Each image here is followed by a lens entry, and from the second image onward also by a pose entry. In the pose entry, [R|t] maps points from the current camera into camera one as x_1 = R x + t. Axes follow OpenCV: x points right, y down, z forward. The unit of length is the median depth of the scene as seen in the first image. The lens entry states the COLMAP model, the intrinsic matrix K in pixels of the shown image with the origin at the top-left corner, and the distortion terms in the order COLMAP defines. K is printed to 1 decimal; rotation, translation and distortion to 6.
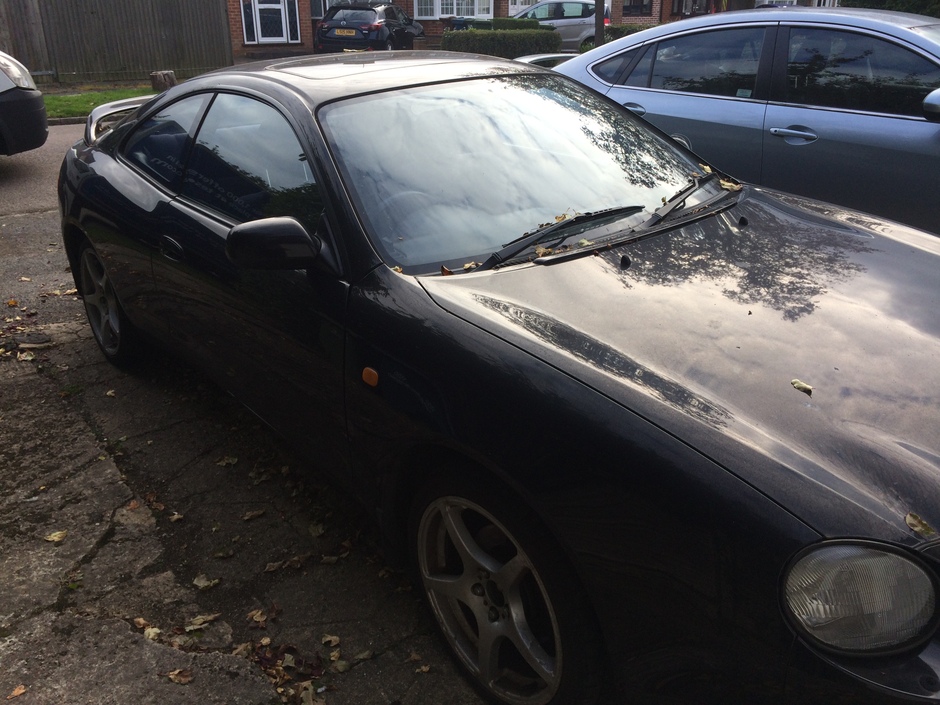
lens RADIAL K [[795.5, 0, 470.0], [0, 795.5, 352.5], [0, 0, 1]] dist [0.084672, -0.105013]
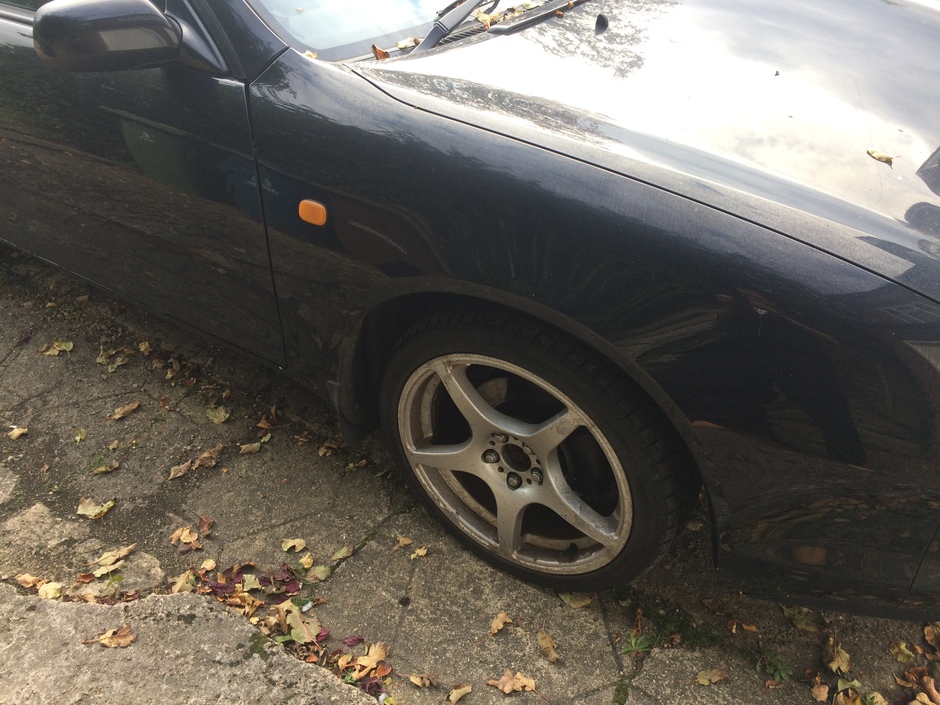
lens RADIAL K [[795.5, 0, 470.0], [0, 795.5, 352.5], [0, 0, 1]] dist [0.084672, -0.105013]
pose [[0.952121, -0.169932, 0.254142, -0.178376], [0.107654, 0.964403, 0.241531, -0.006831], [-0.286139, -0.202607, 0.936523, 0.231006]]
